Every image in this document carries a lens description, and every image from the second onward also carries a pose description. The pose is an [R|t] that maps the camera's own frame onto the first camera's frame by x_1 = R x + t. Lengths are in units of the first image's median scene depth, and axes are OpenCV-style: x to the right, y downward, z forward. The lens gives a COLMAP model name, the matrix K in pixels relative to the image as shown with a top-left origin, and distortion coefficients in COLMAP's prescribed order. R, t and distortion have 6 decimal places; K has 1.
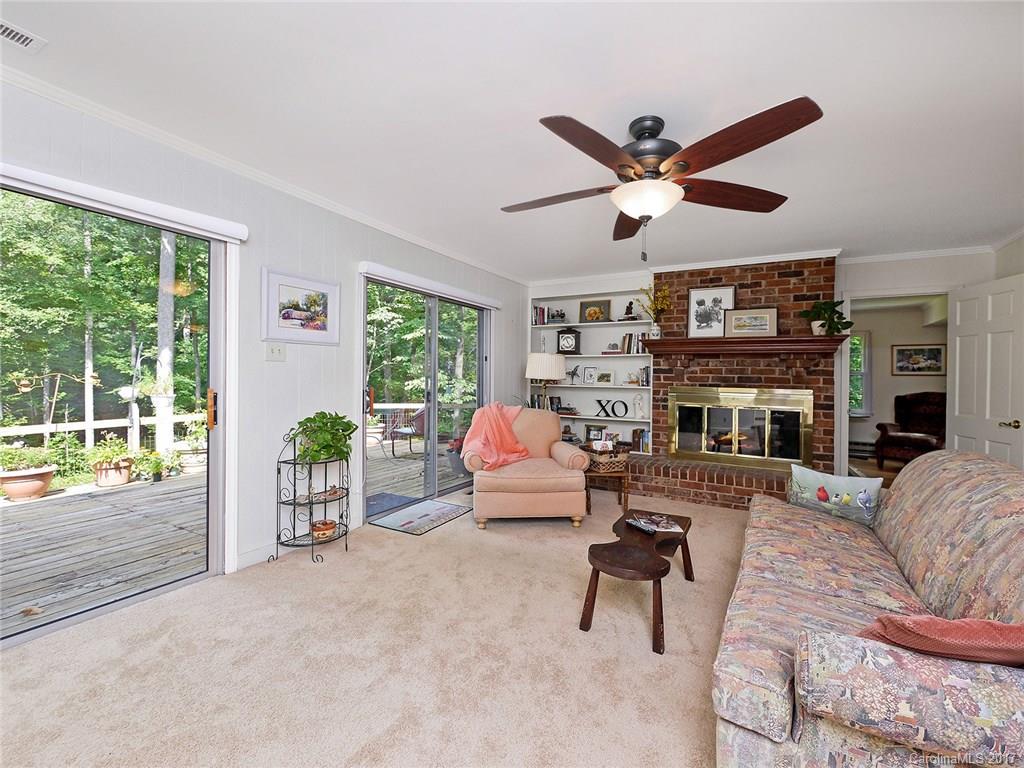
lens RADIAL K [[444.9, 0, 511.5], [0, 444.9, 376.0], [0, 0, 1]] dist [-0.004185, -0.000368]
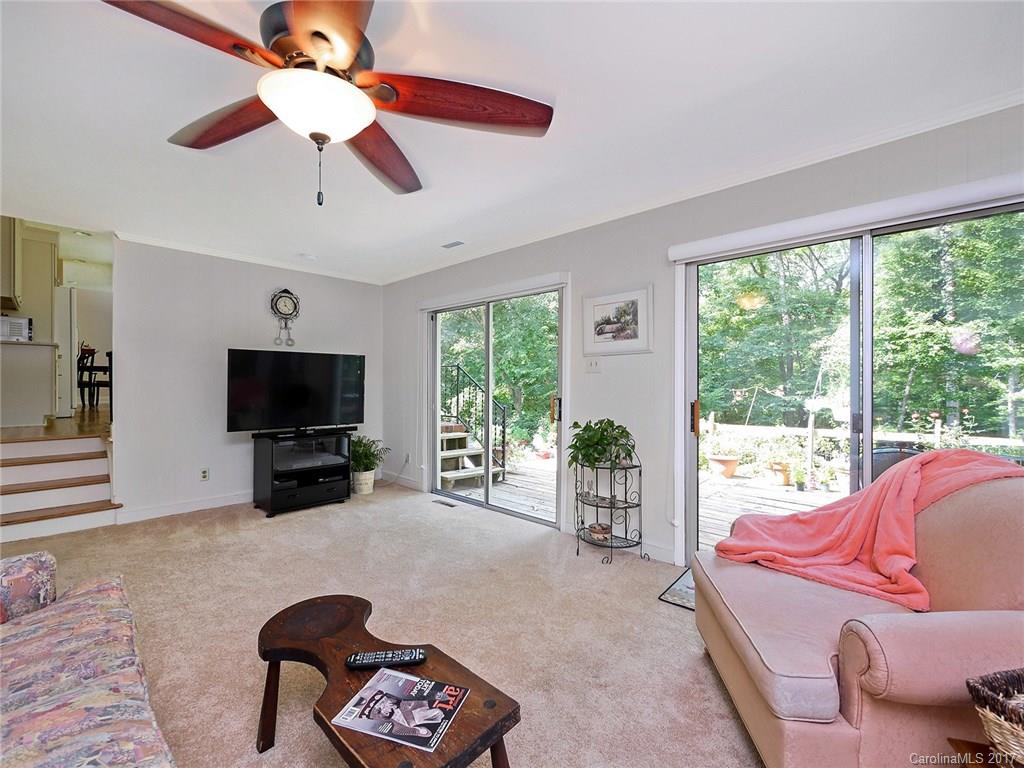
lens RADIAL K [[444.9, 0, 511.1], [0, 444.9, 388.2], [0, 0, 1]] dist [-0.004185, -0.000368]
pose [[-0.237717, -0.005510, -0.971319, 0.610096], [-0.003356, 0.999983, -0.004851, 0.012622], [0.971329, 0.002107, -0.237731, 1.003082]]
